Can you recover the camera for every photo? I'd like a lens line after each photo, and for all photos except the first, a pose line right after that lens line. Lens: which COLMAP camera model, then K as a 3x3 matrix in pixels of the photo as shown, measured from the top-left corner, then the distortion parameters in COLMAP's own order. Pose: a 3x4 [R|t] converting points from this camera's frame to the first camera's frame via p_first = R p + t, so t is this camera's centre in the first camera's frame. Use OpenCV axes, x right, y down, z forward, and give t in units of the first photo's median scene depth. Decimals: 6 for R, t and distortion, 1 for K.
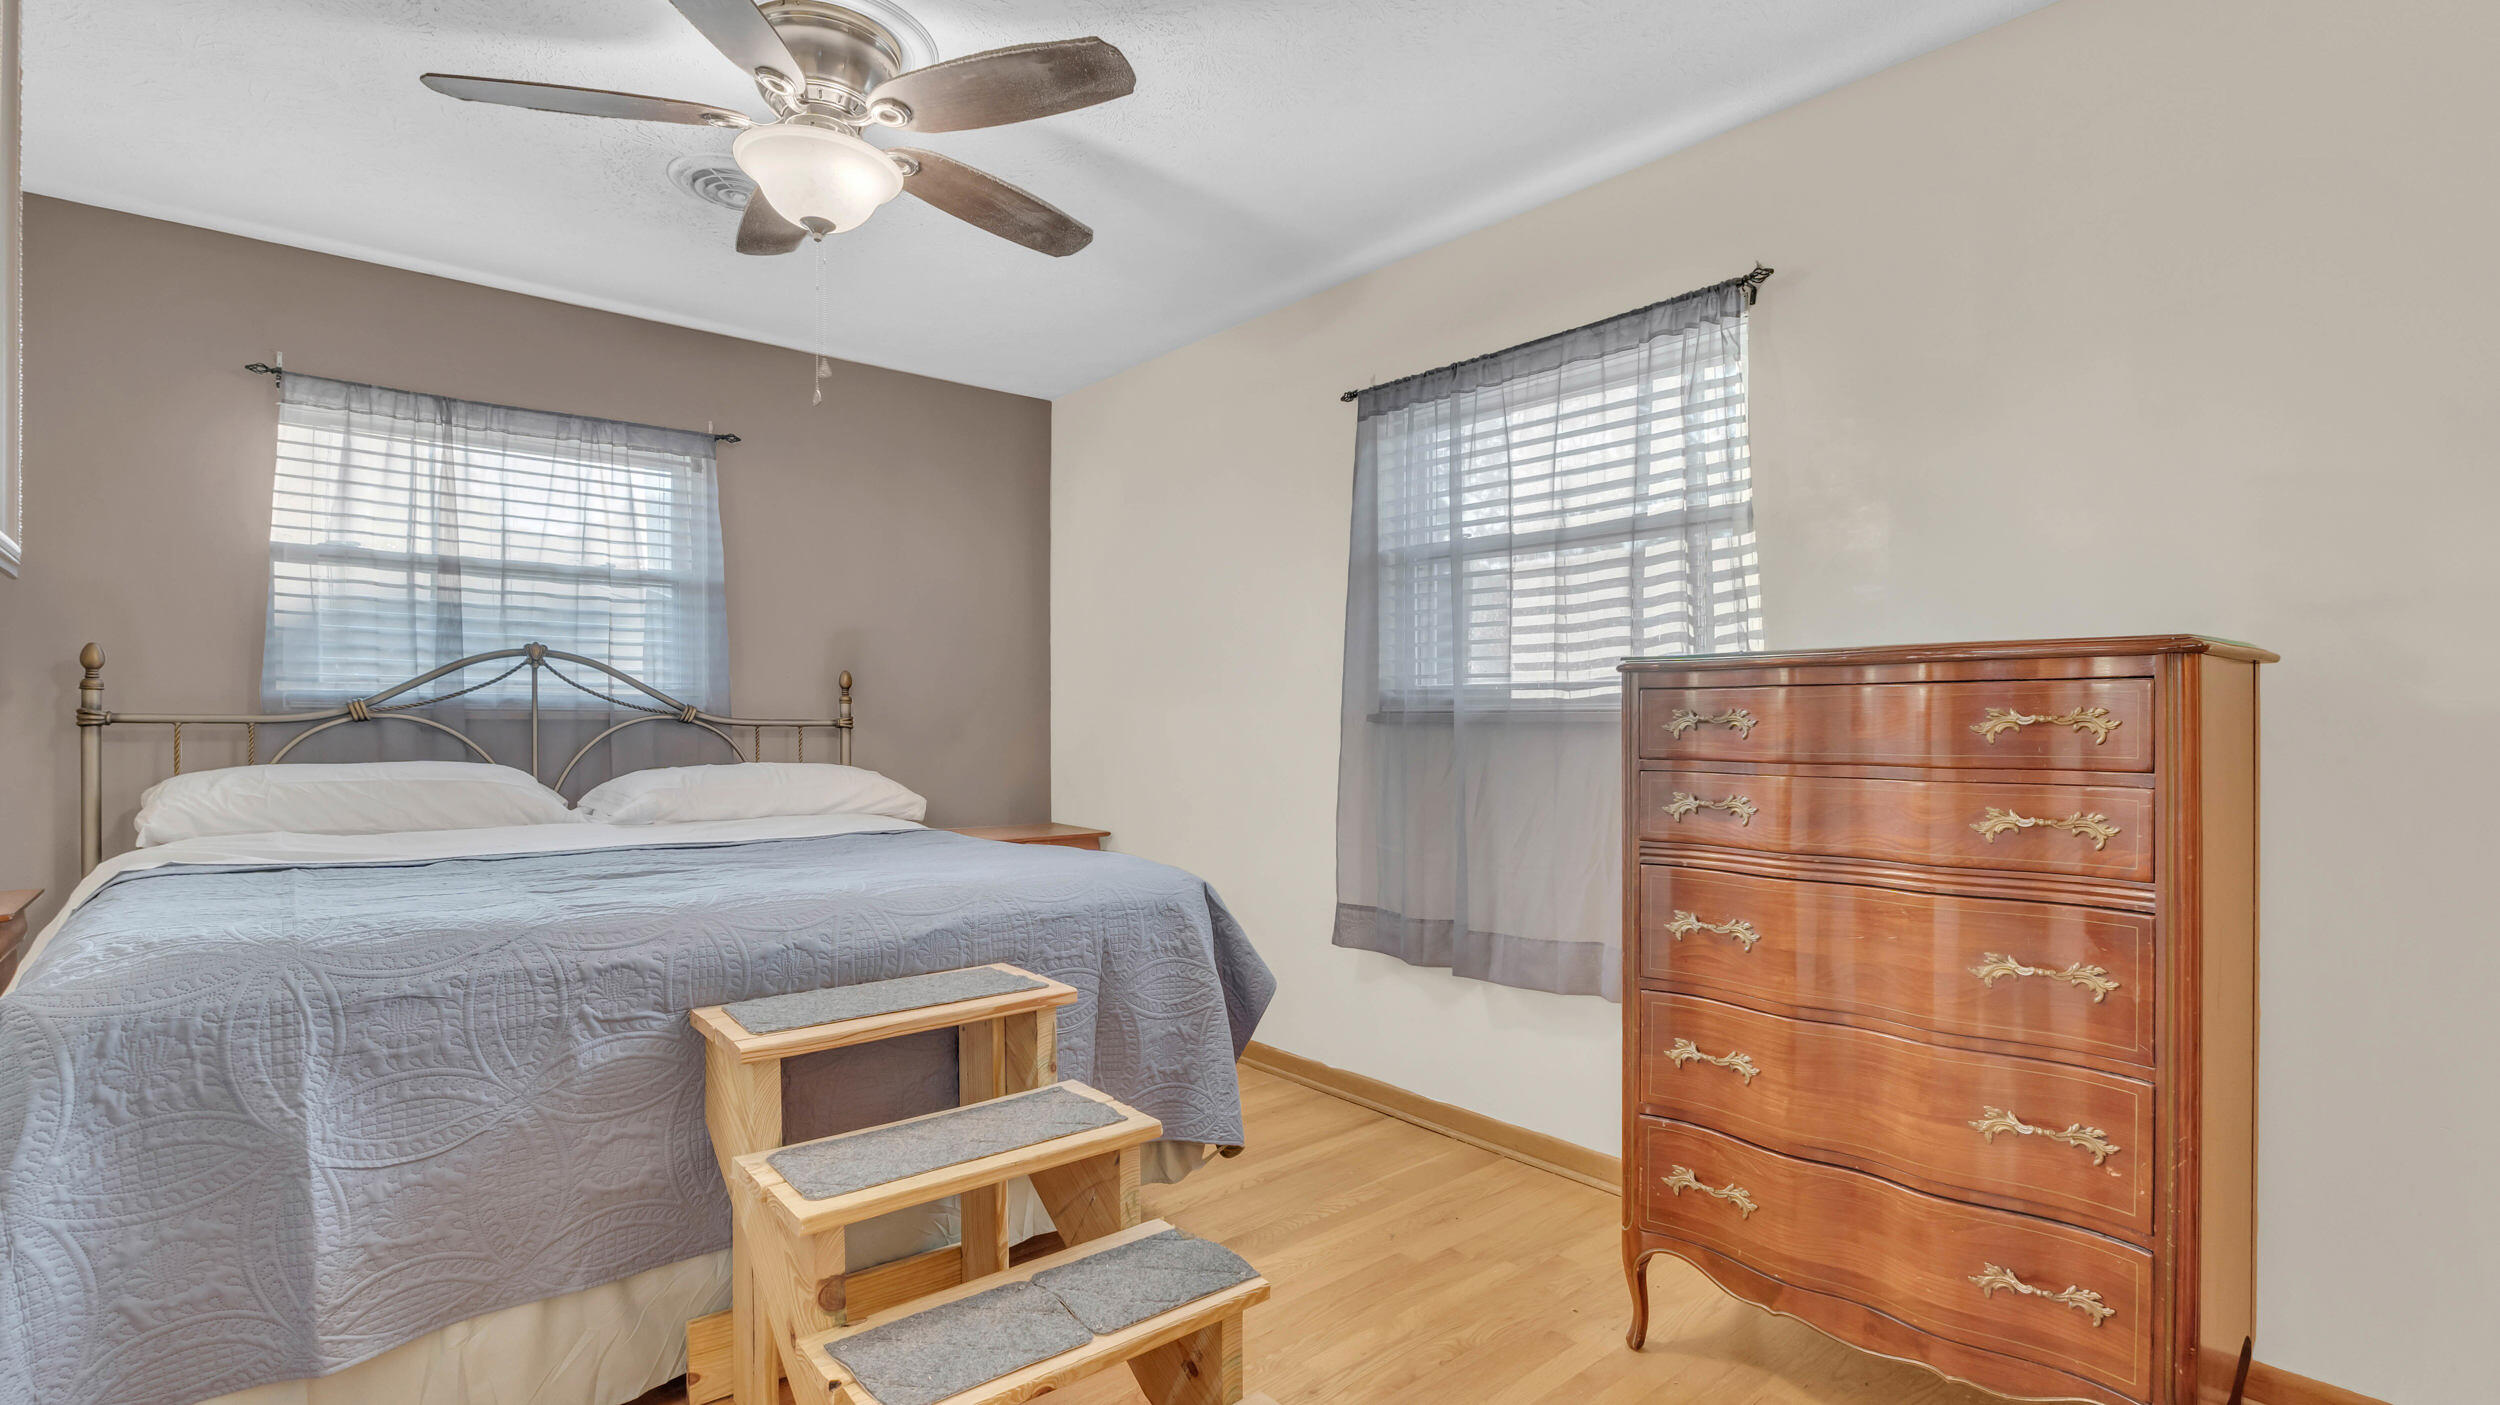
lens RADIAL K [[1173.1, 0, 1243.8], [0, 1173.1, 717.0], [0, 0, 1]] dist [-0.010375, -0.001151]
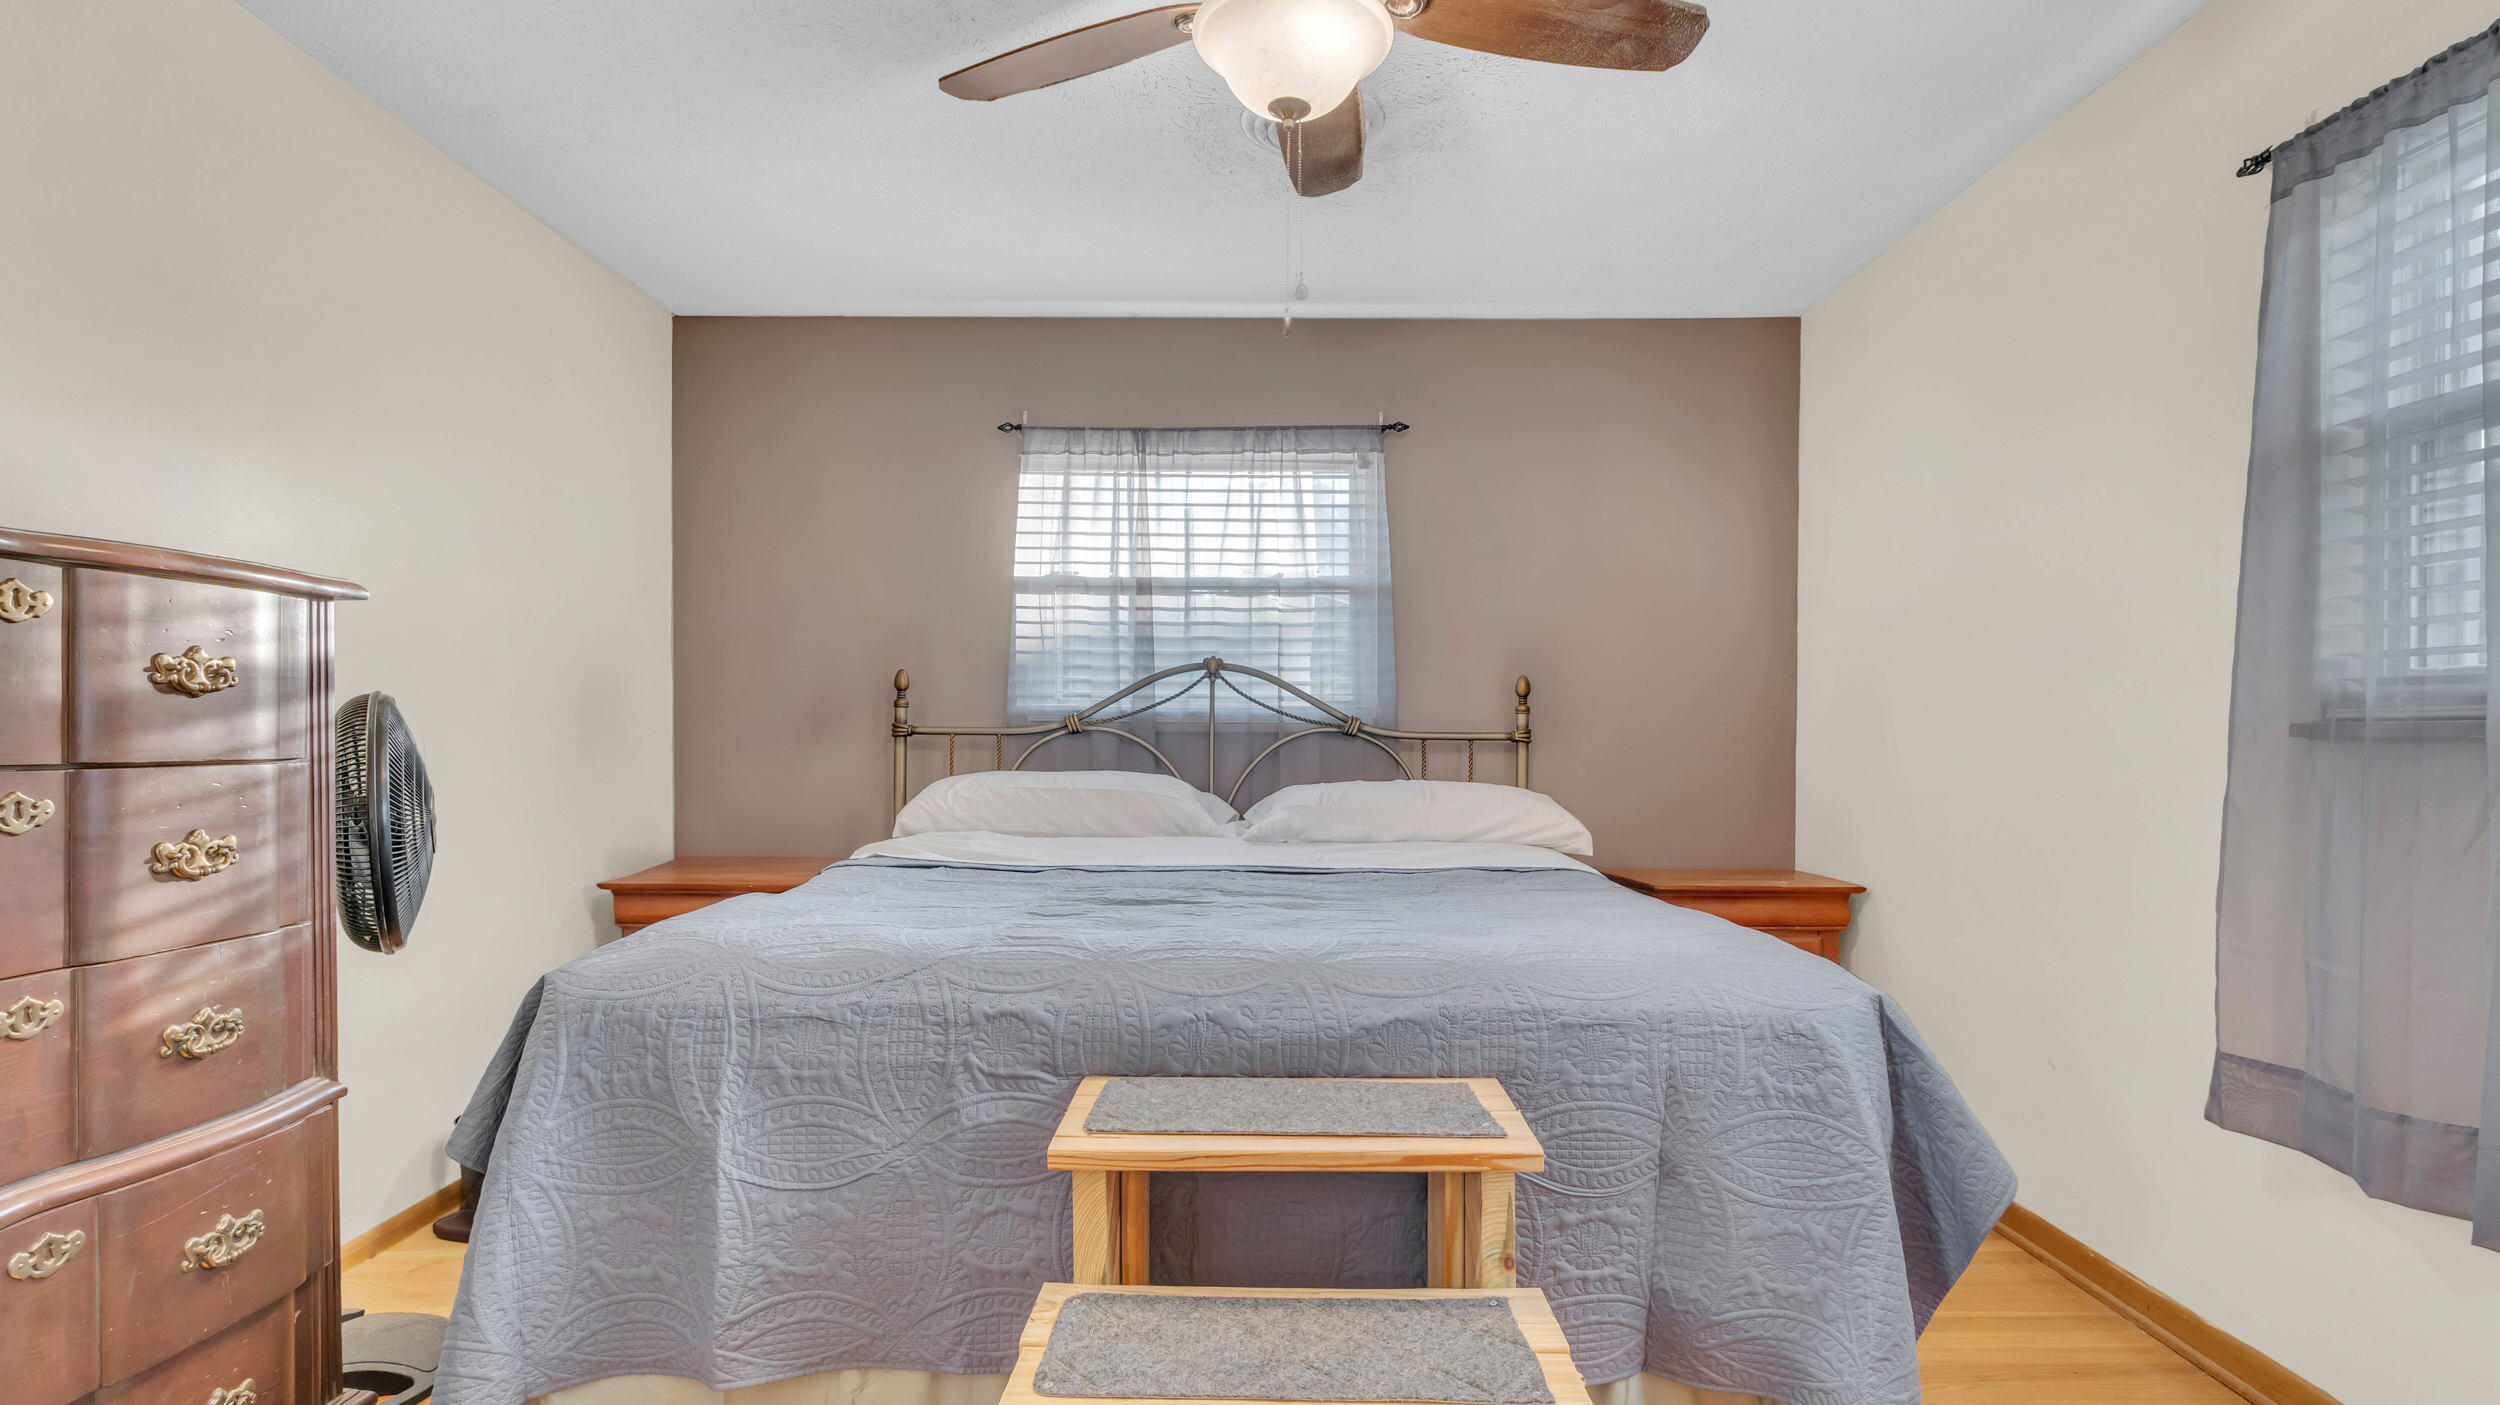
lens RADIAL K [[1173.1, 0, 1267.2], [0, 1173.1, 744.0], [0, 0, 1]] dist [-0.010375, -0.001151]
pose [[0.754023, 0.006890, -0.656812, 0.110741], [0.000170, 0.999943, 0.010684, 0.001710], [0.656848, -0.008167, 0.753979, 0.285517]]
